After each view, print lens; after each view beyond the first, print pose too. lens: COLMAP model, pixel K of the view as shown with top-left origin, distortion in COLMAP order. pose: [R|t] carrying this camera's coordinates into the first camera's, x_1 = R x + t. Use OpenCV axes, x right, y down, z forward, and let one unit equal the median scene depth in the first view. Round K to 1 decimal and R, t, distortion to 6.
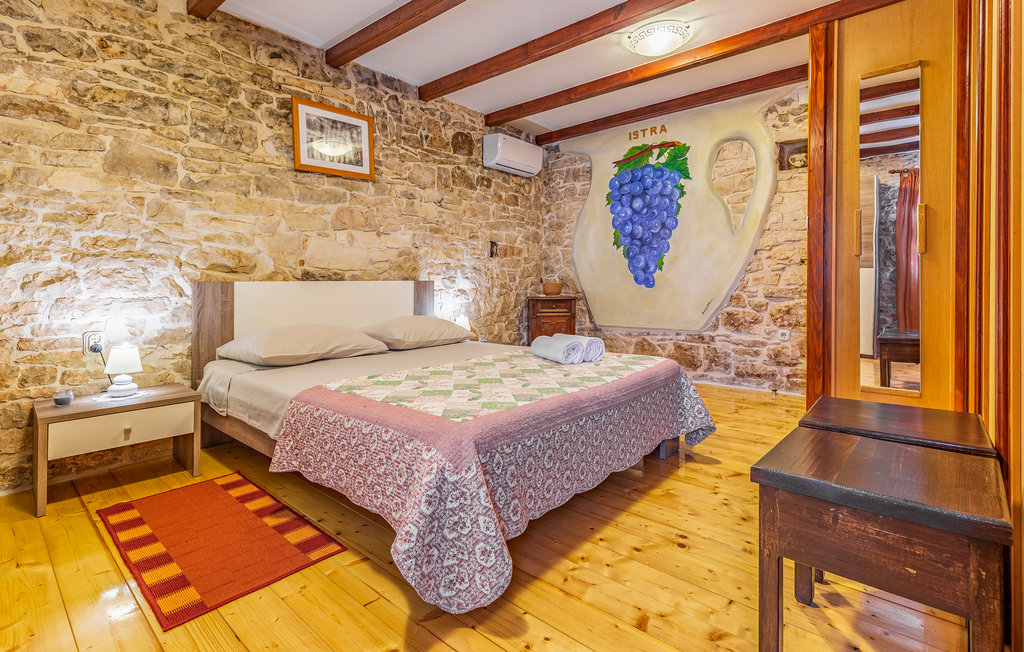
lens RADIAL K [[473.0, 0, 486.6], [0, 473.0, 281.2], [0, 0, 1]] dist [0.005850, -0.000395]
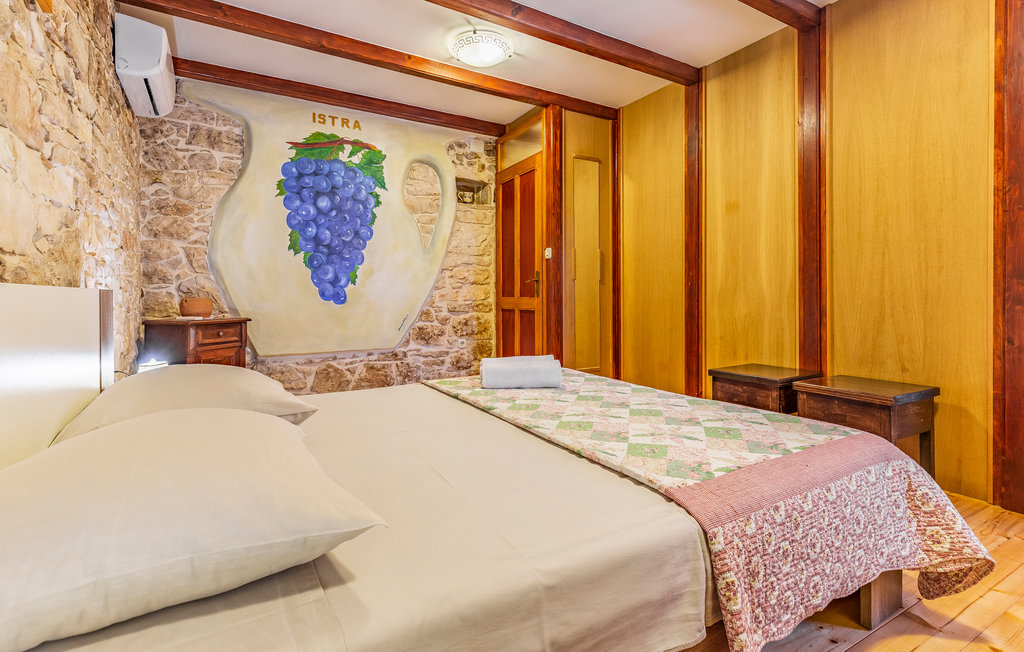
lens RADIAL K [[473.0, 0, 528.9], [0, 473.0, 302.9], [0, 0, 1]] dist [0.005850, -0.000395]
pose [[0.300852, -0.001918, 0.953669, -0.435912], [-0.003736, 0.999988, 0.003190, 0.008878], [-0.953663, -0.004523, 0.300842, 0.487485]]
